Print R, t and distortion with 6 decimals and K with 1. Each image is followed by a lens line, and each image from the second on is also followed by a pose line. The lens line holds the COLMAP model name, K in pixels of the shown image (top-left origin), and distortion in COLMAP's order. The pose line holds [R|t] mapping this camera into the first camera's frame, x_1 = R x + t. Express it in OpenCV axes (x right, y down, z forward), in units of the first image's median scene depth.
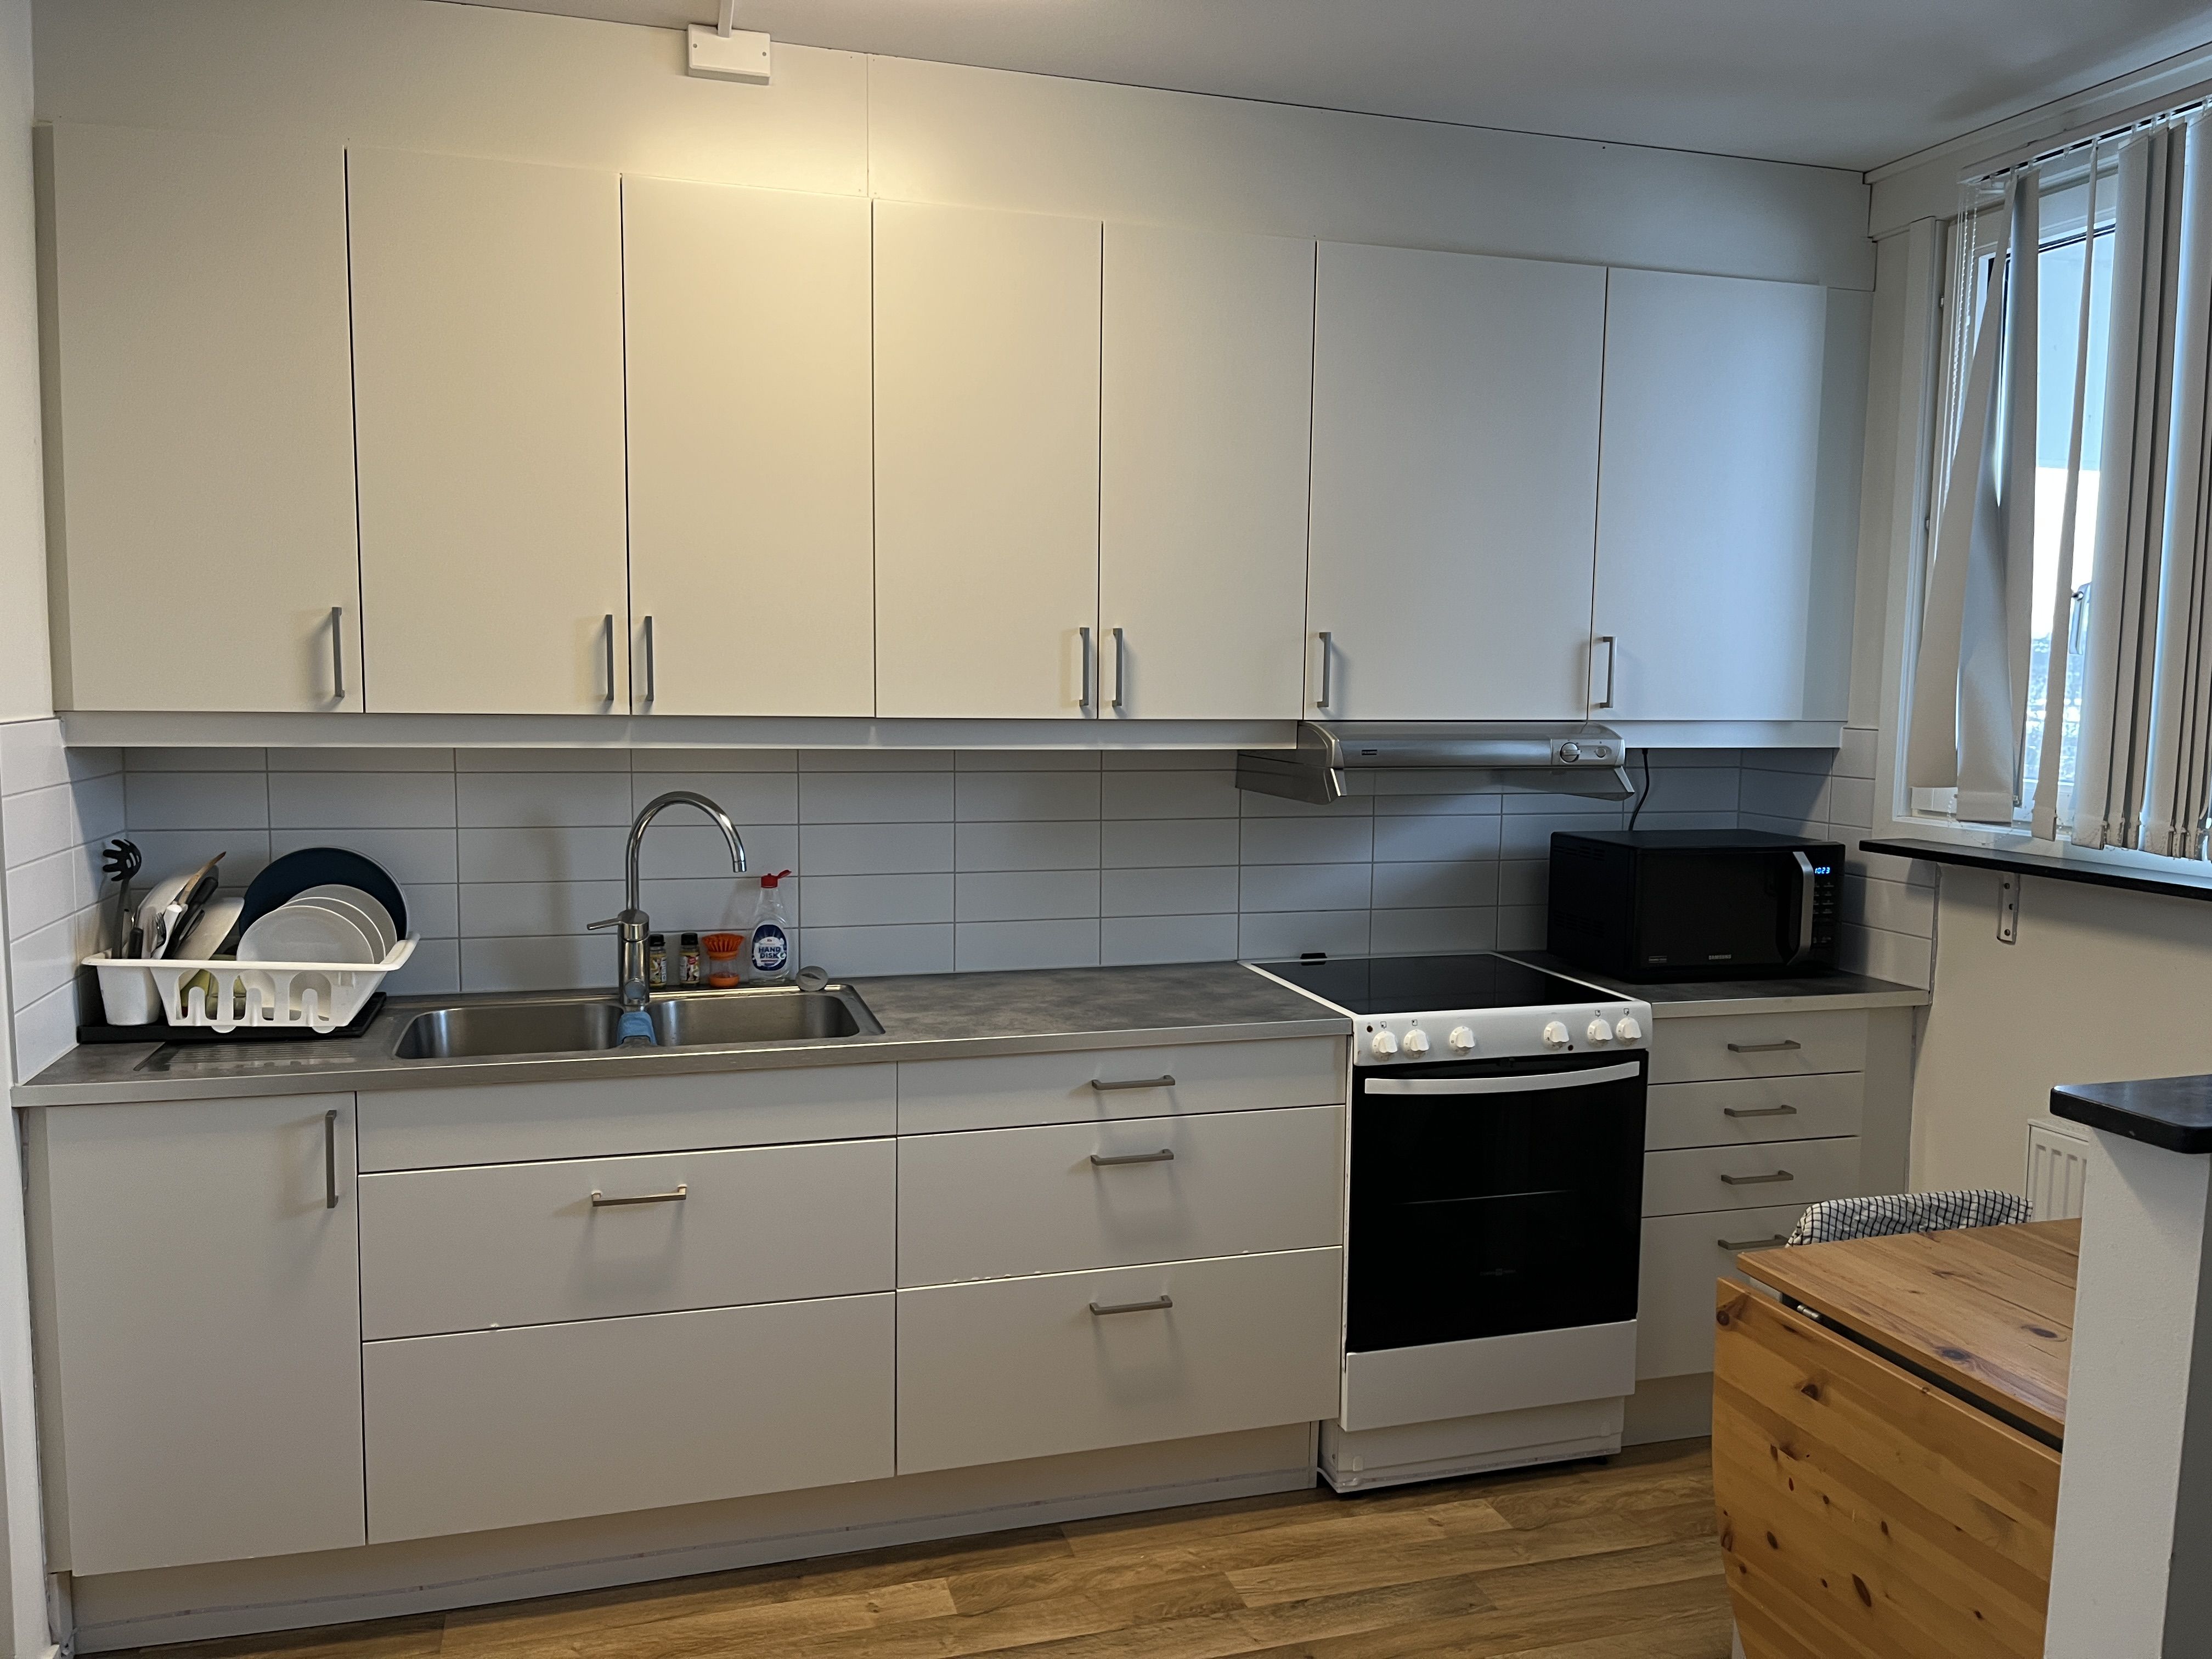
lens RADIAL K [[1674.7, 0, 1106.0], [0, 1674.7, 829.5], [0, 0, 1]] dist [0.076555, -0.084255]
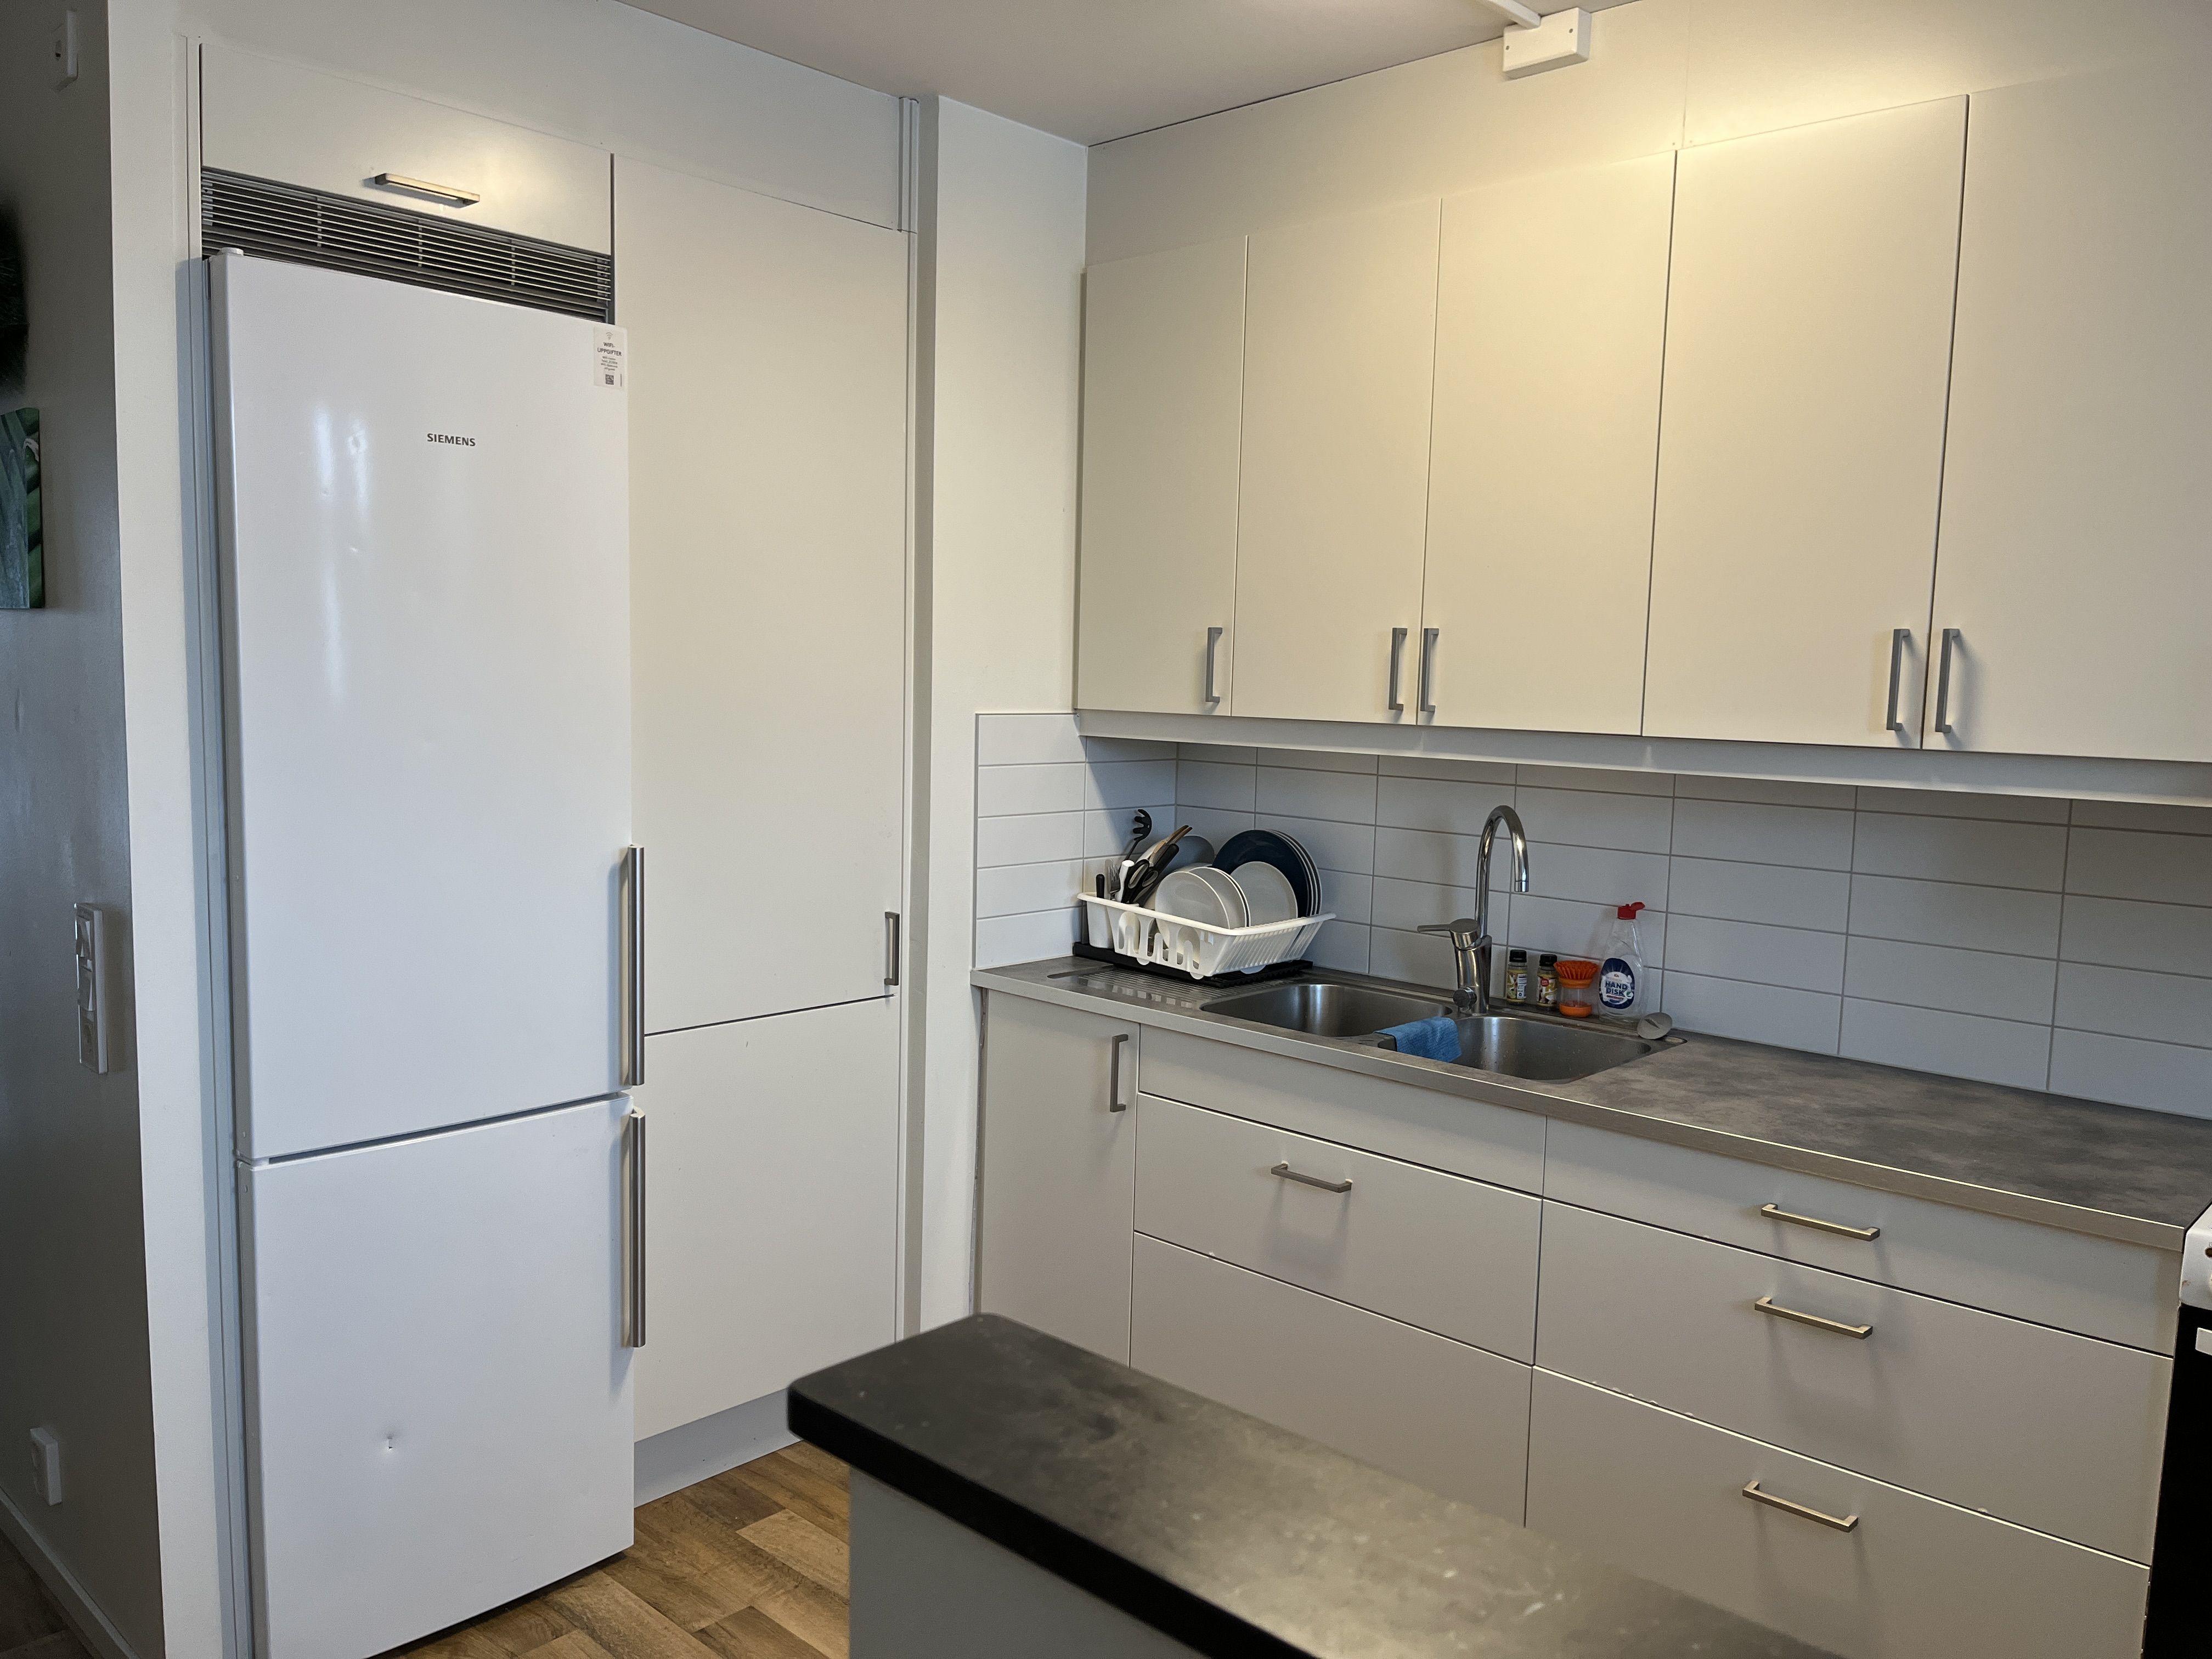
lens RADIAL K [[1674.7, 0, 1106.0], [0, 1674.7, 829.5], [0, 0, 1]] dist [0.076555, -0.084255]
pose [[0.500333, 0.082380, -0.861905, 0.498408], [-0.096515, 0.994566, 0.039033, -0.025369], [0.860437, 0.063657, 0.505565, 0.312866]]
